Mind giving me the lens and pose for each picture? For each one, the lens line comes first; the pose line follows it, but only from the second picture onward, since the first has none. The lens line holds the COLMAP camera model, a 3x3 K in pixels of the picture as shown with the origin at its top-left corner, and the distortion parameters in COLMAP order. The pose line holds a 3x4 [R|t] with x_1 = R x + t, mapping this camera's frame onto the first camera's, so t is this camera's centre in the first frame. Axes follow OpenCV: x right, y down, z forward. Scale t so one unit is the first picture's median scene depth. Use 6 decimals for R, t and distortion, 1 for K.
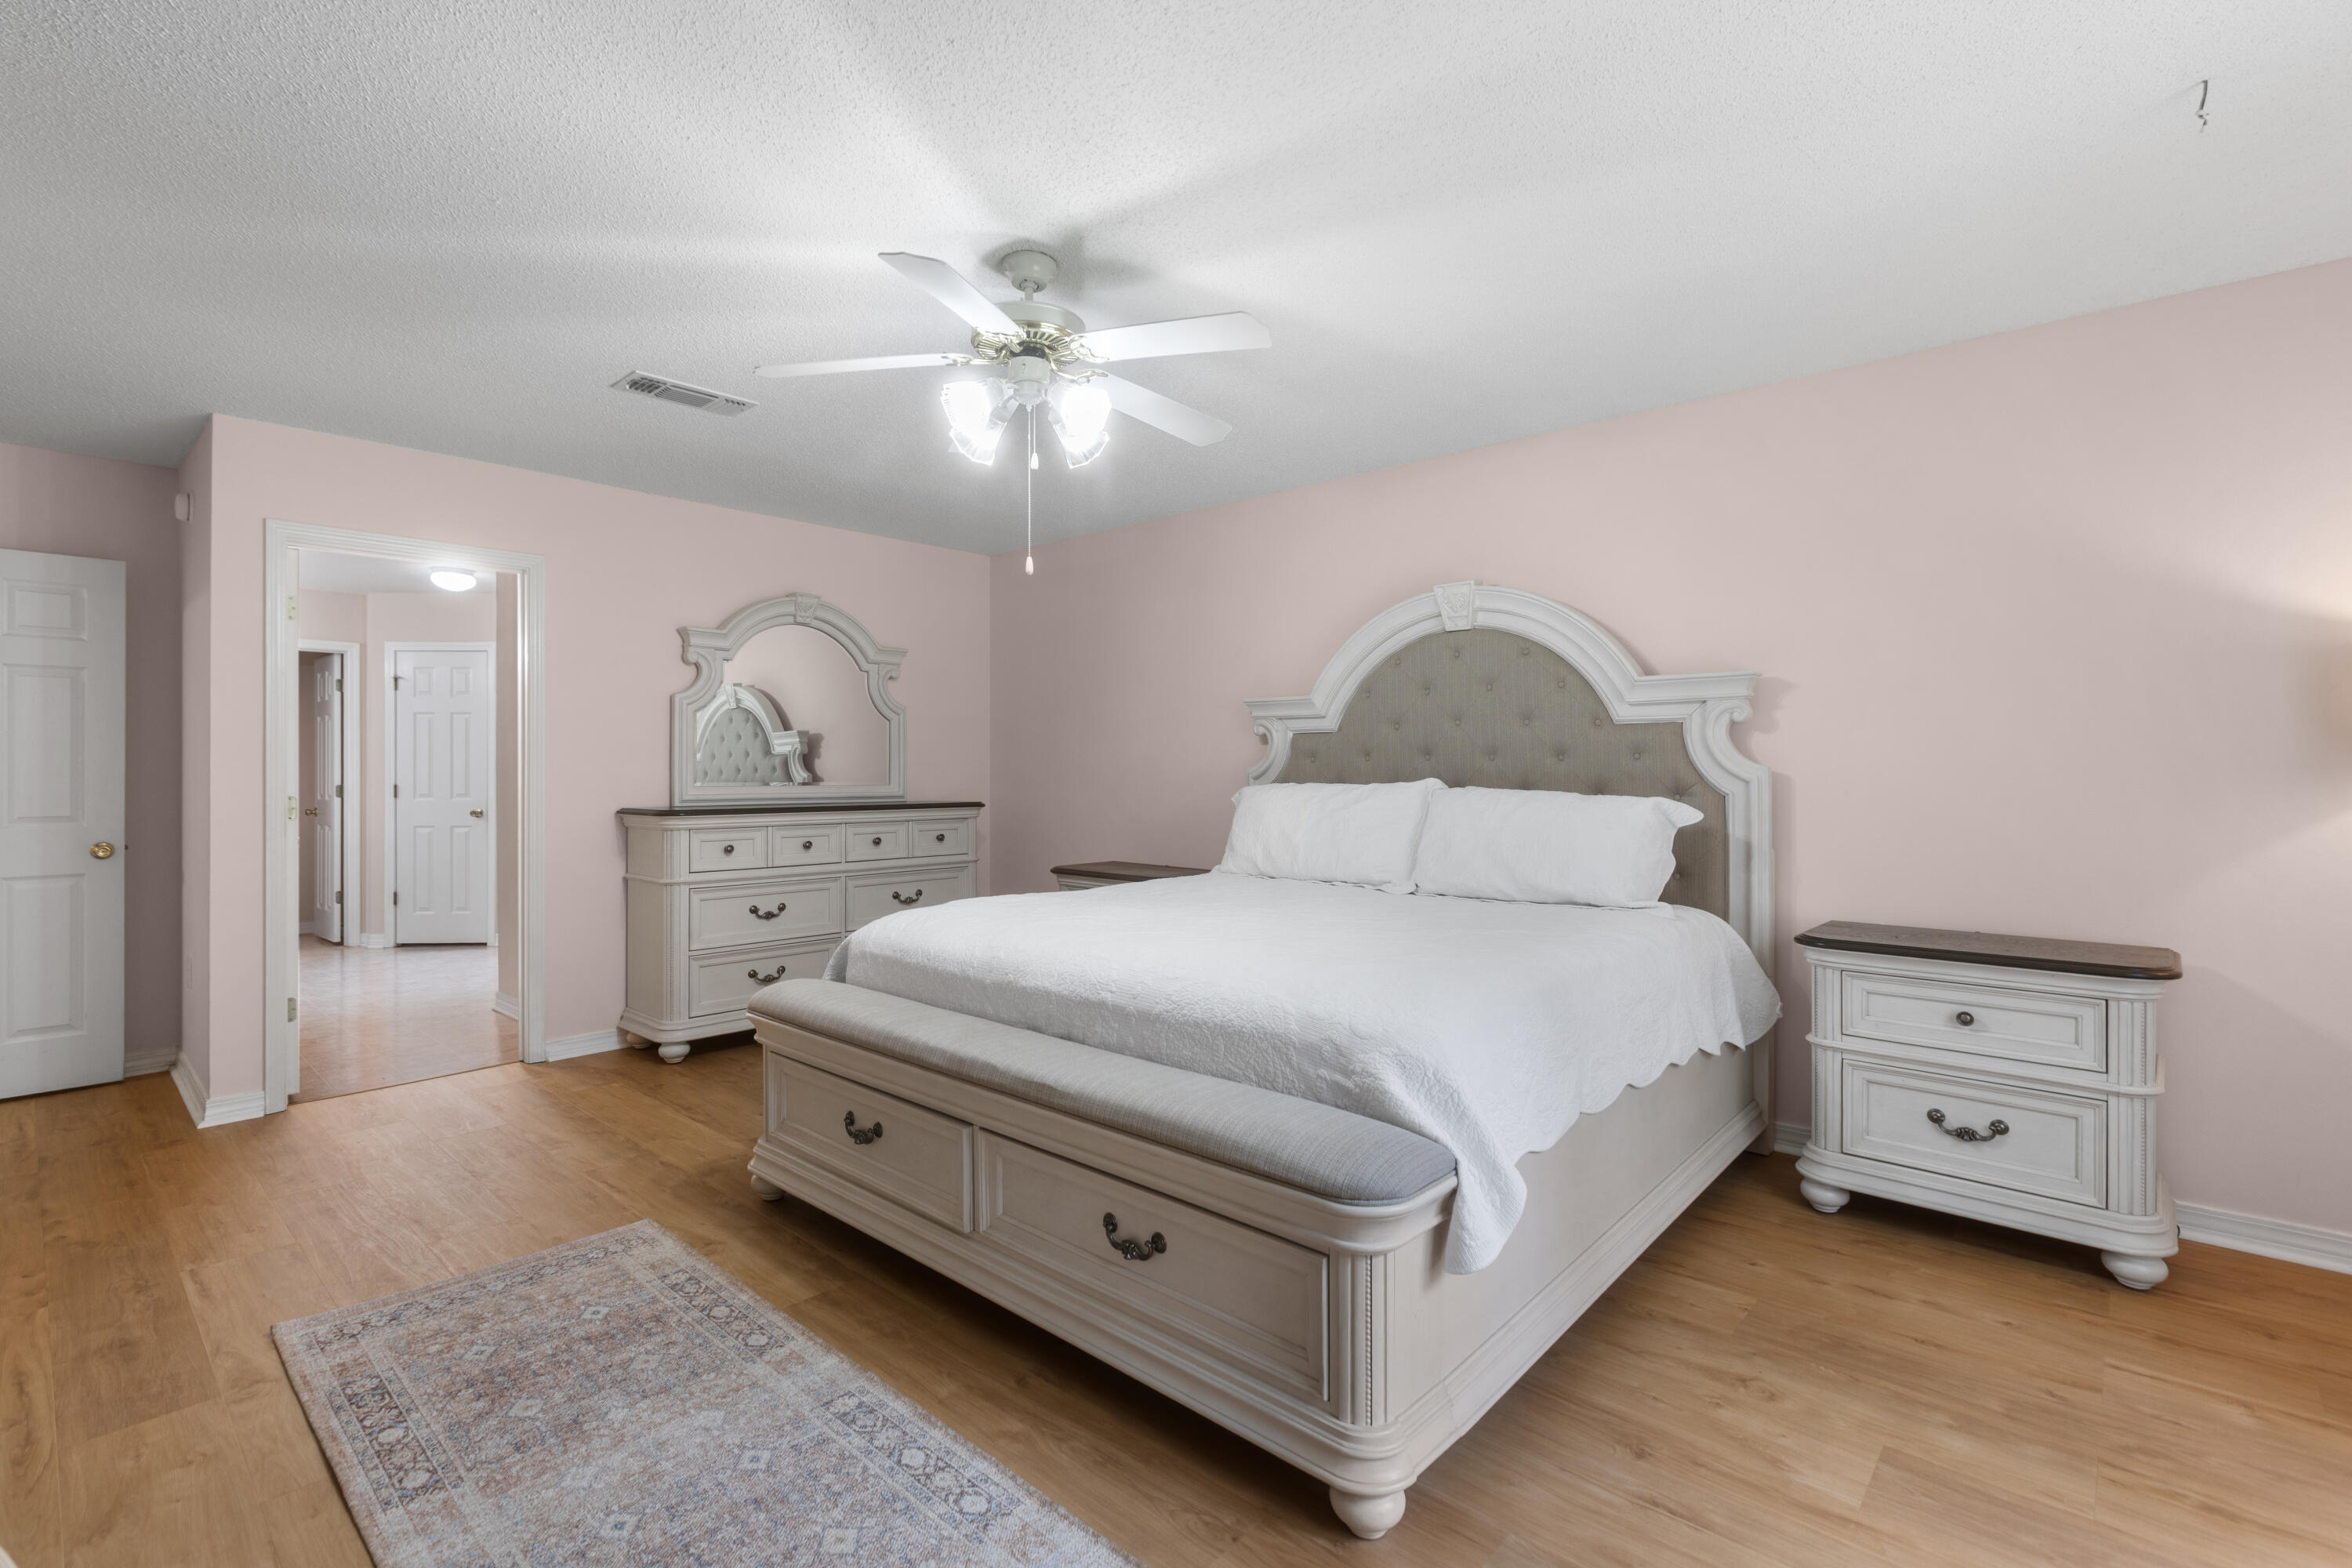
lens RADIAL K [[1041.6, 0, 1188.2], [0, 1041.6, 781.0], [0, 0, 1]] dist [-0.002123, -0.000032]
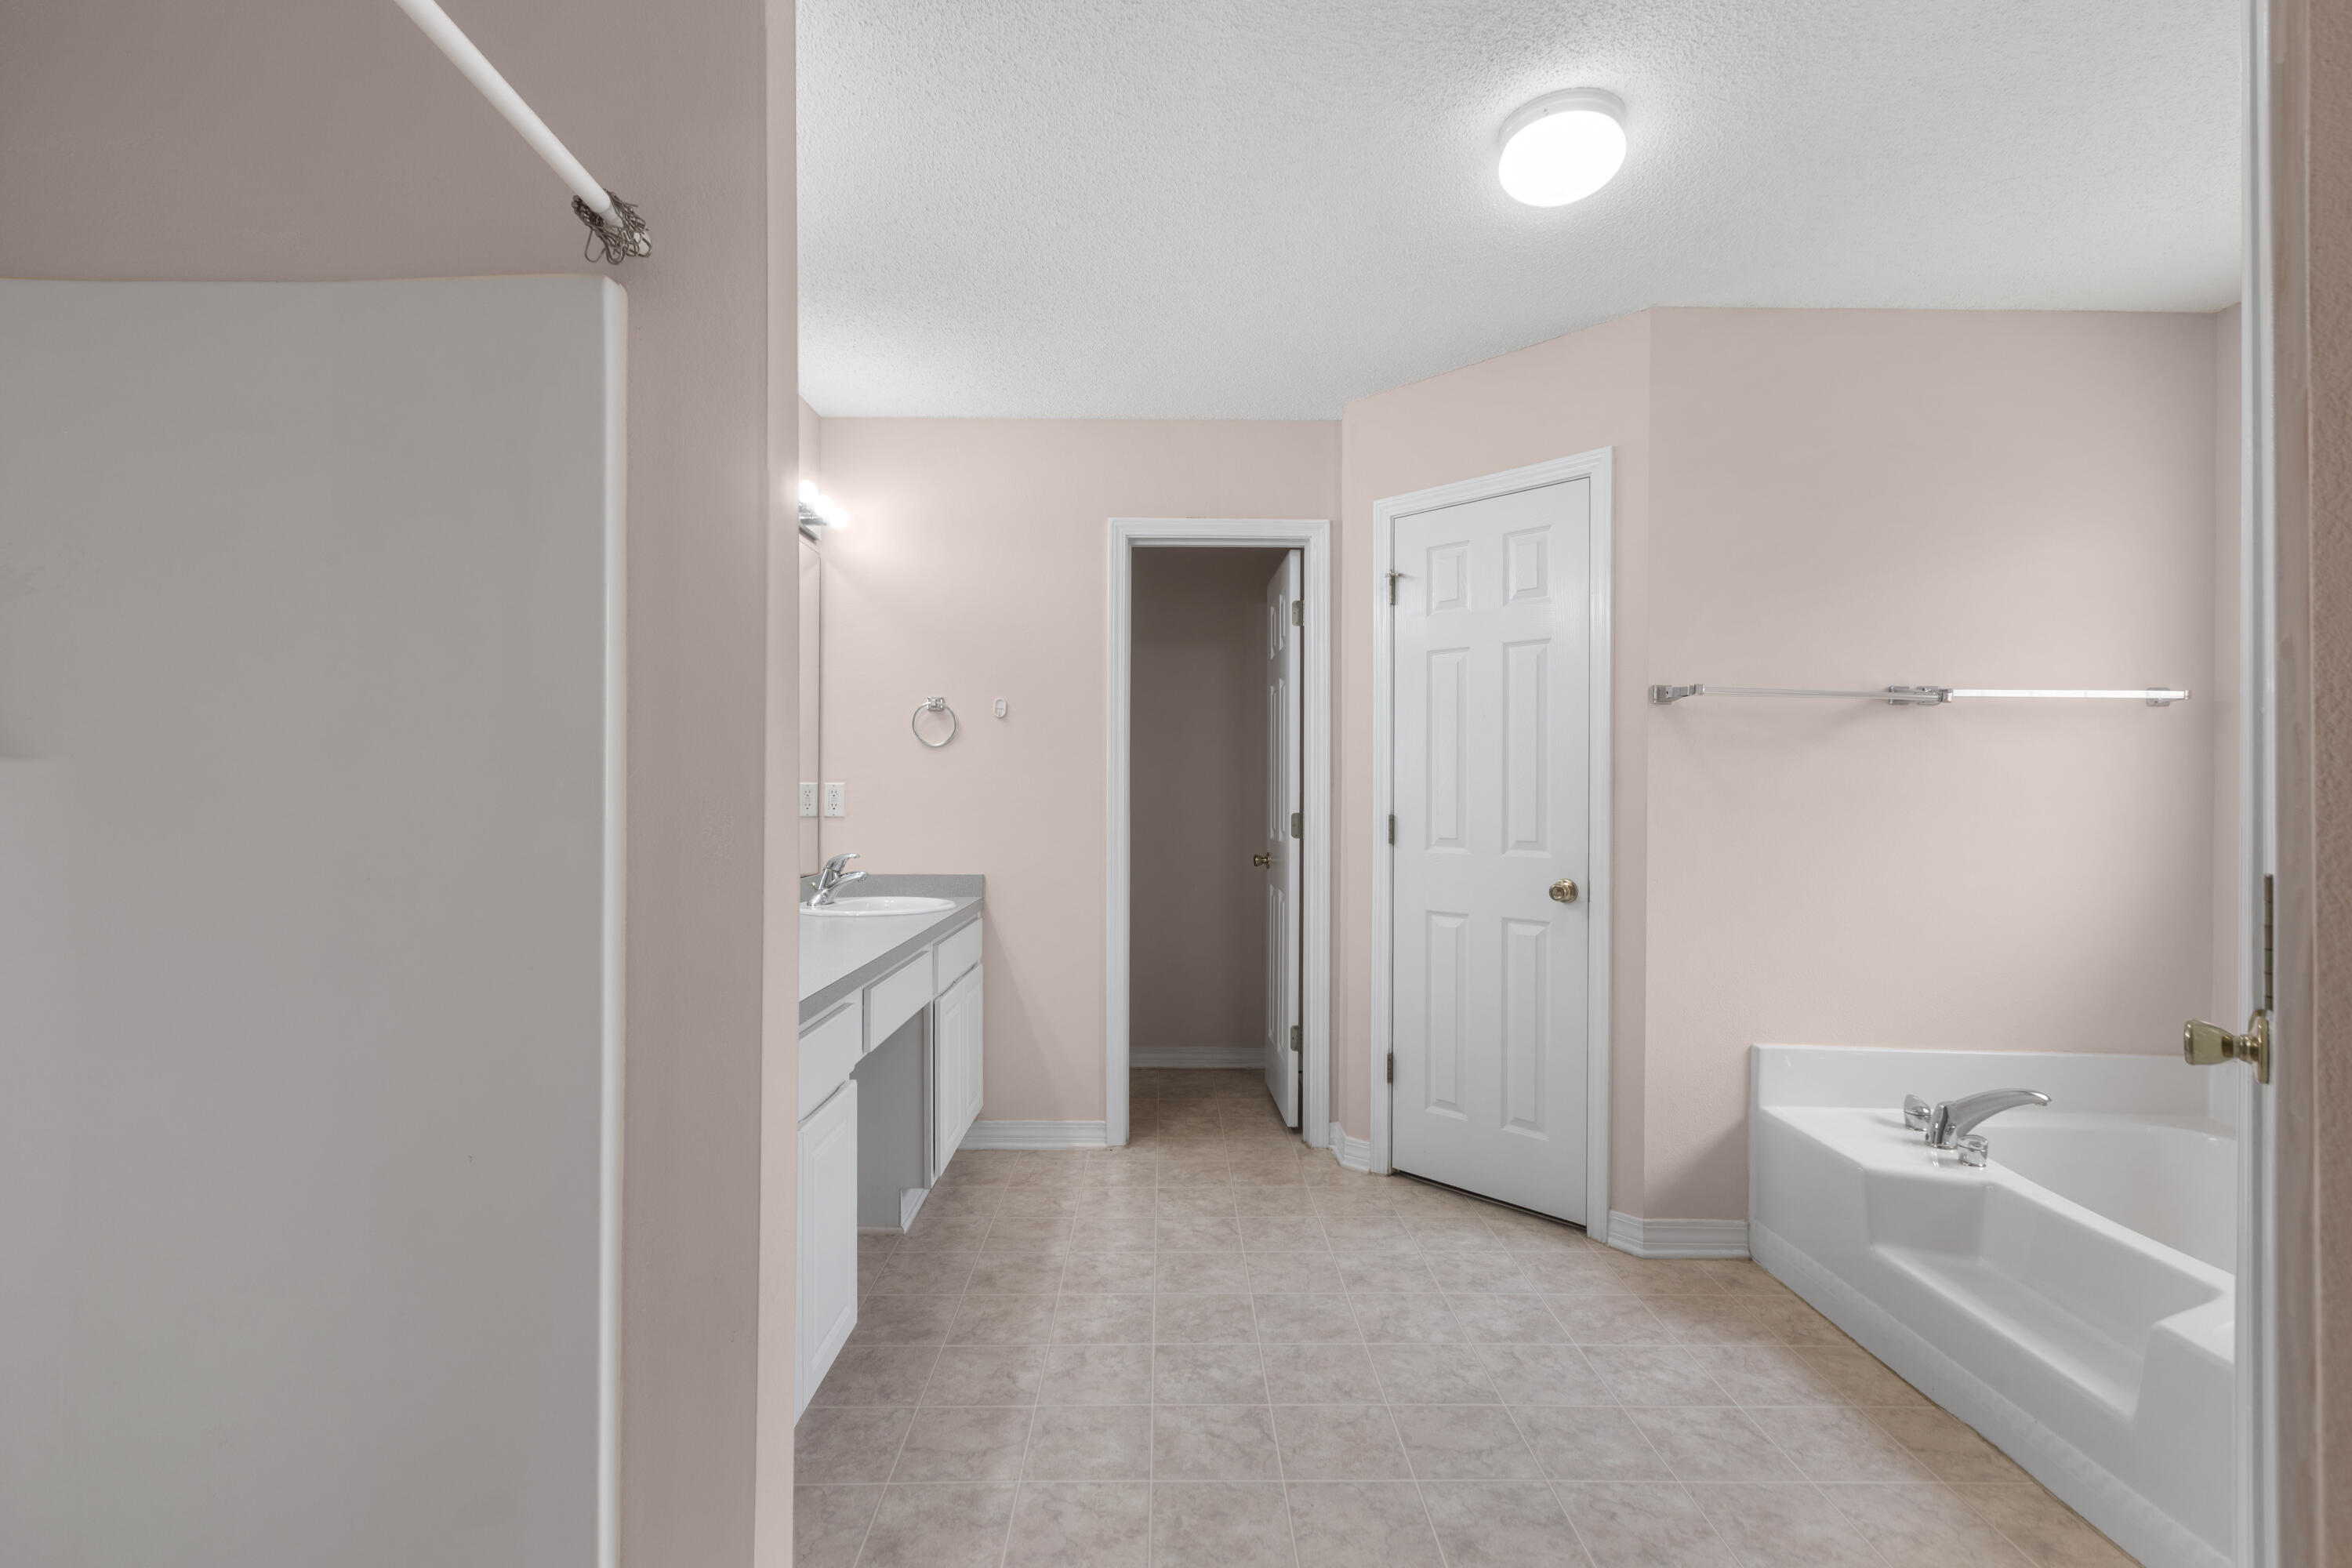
lens RADIAL K [[1041.6, 0, 1165.0], [0, 1041.6, 787.9], [0, 0, 1]] dist [-0.002123, -0.000032]
pose [[0.668232, -0.000205, -0.743953, -0.489764], [-0.003637, 0.999987, -0.003542, -0.006026], [0.743944, 0.005073, 0.668223, 0.622542]]
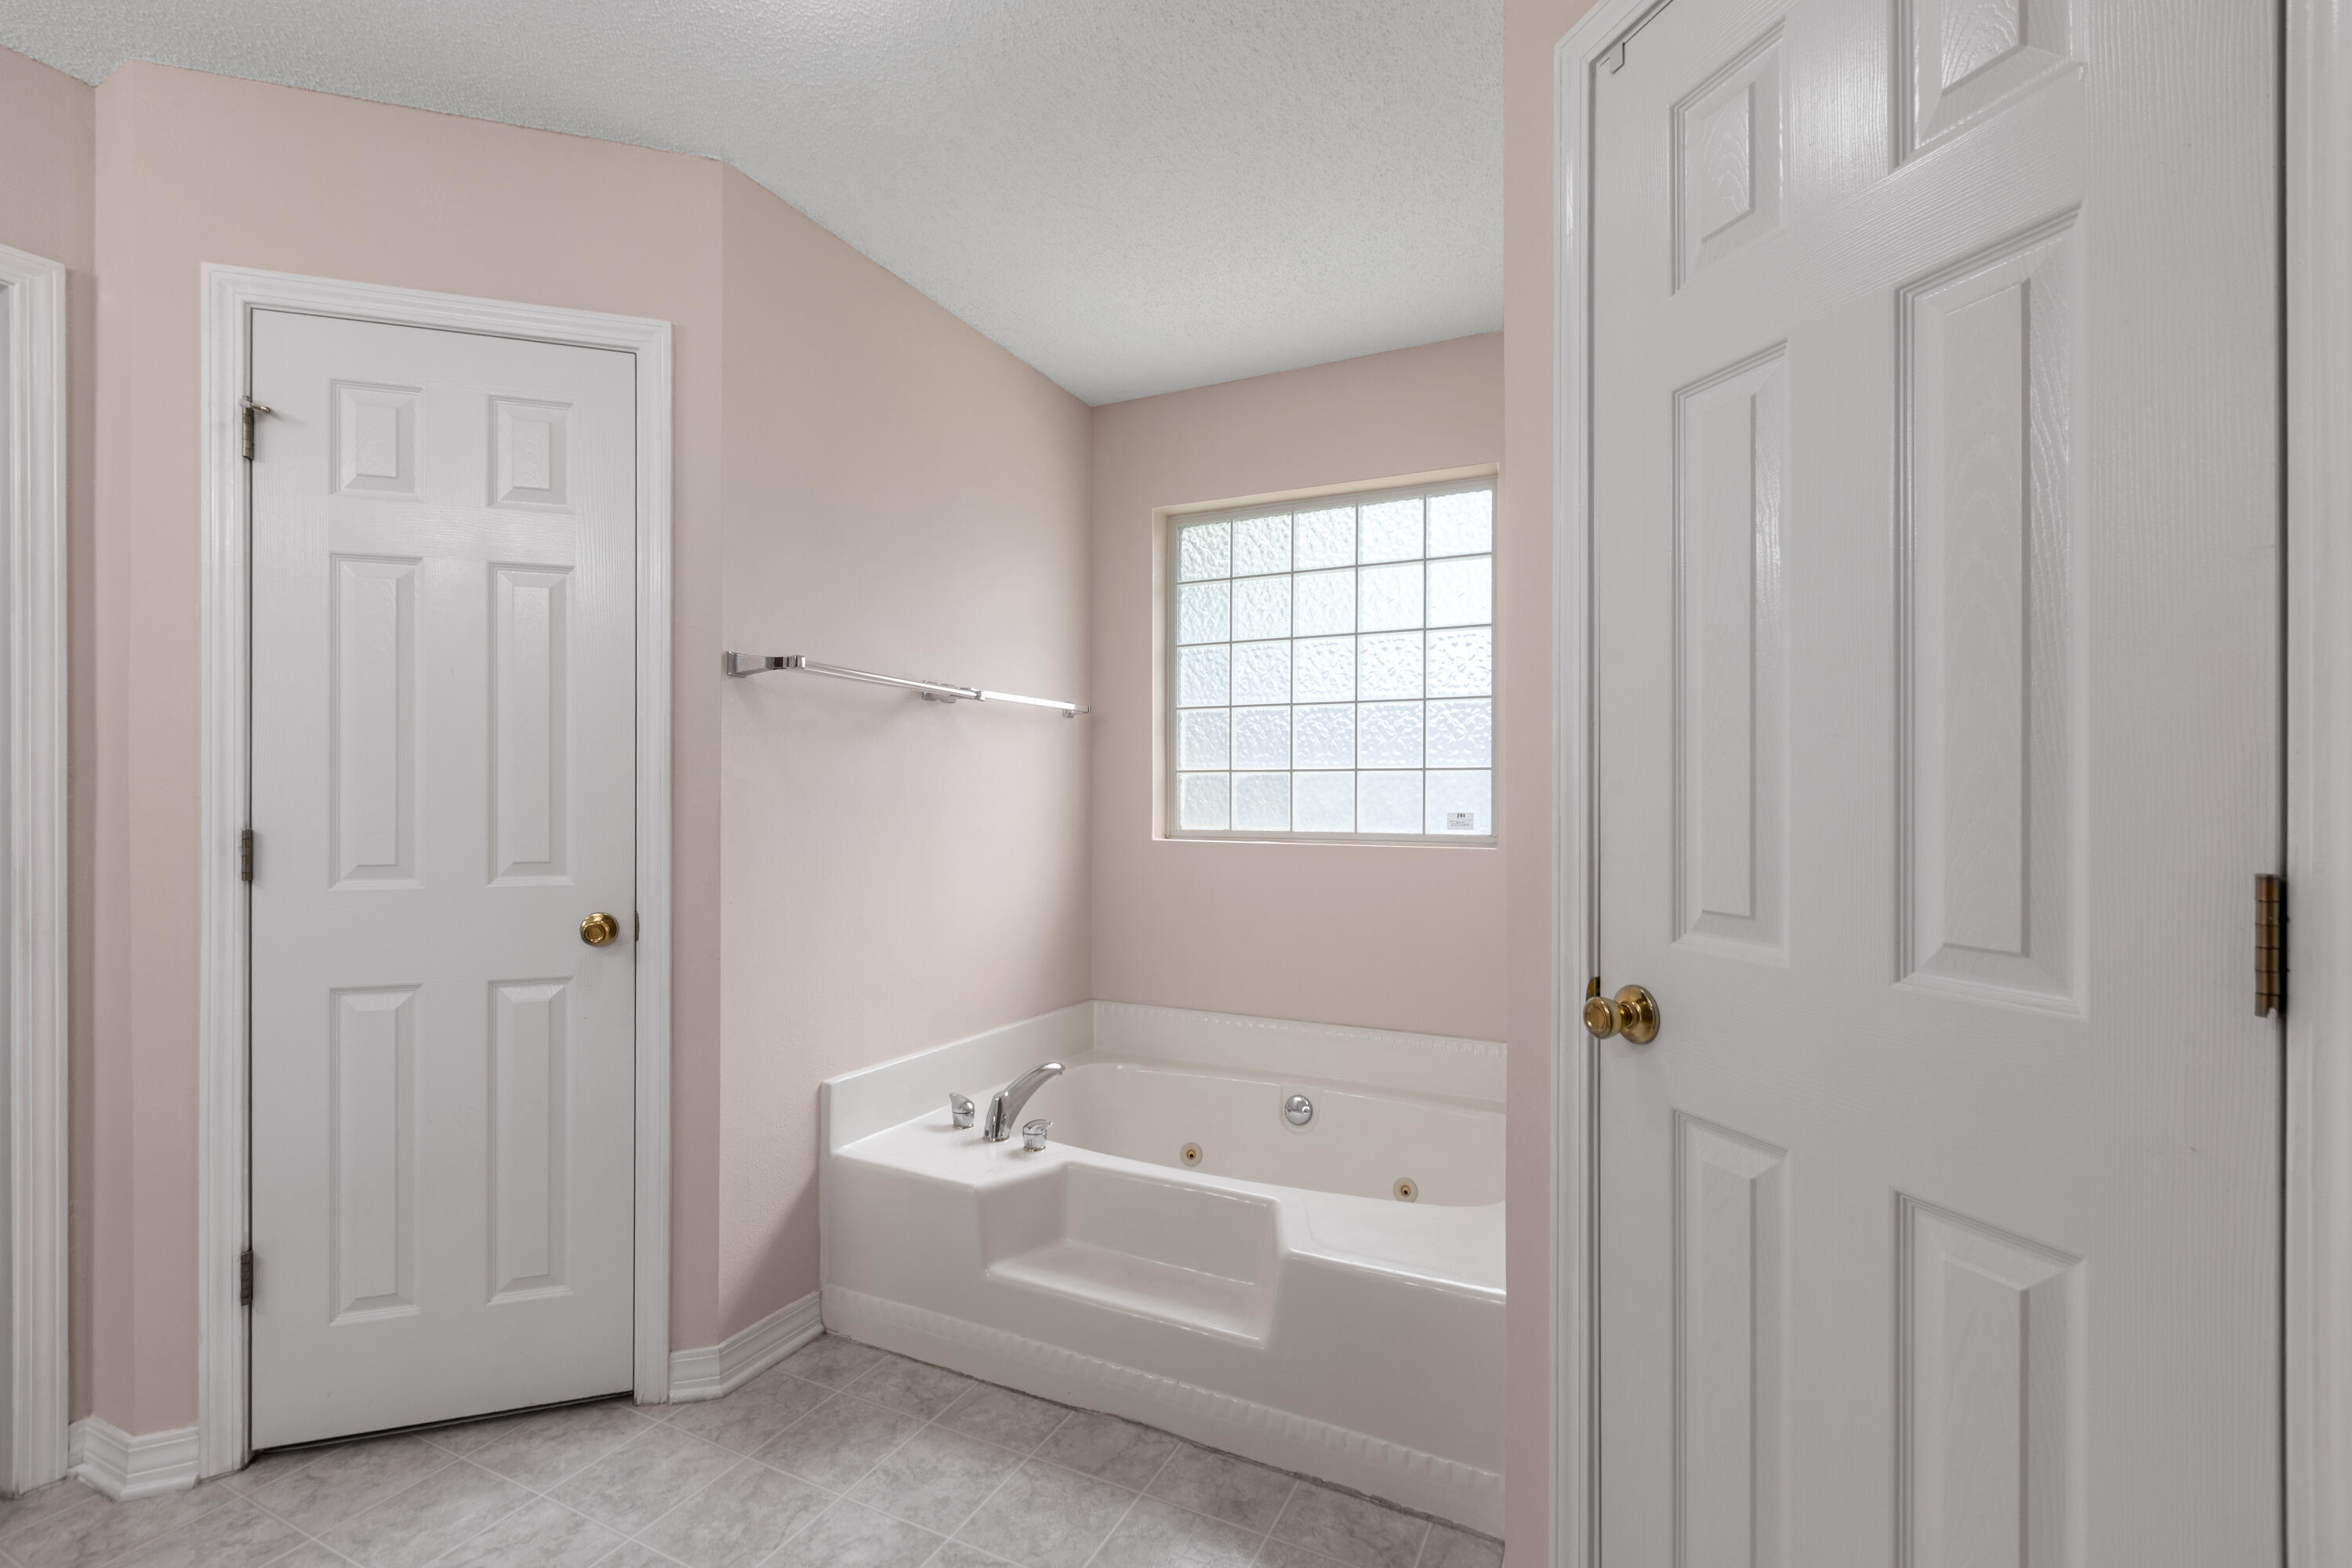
lens RADIAL K [[1041.6, 0, 1170.8], [0, 1041.6, 789.6], [0, 0, 1]] dist [-0.002123, -0.000032]
pose [[0.964139, 0.001724, 0.265392, -0.607246], [-0.001286, 0.999998, -0.001825, -0.005996], [-0.265395, 0.001419, 0.964139, 0.689844]]
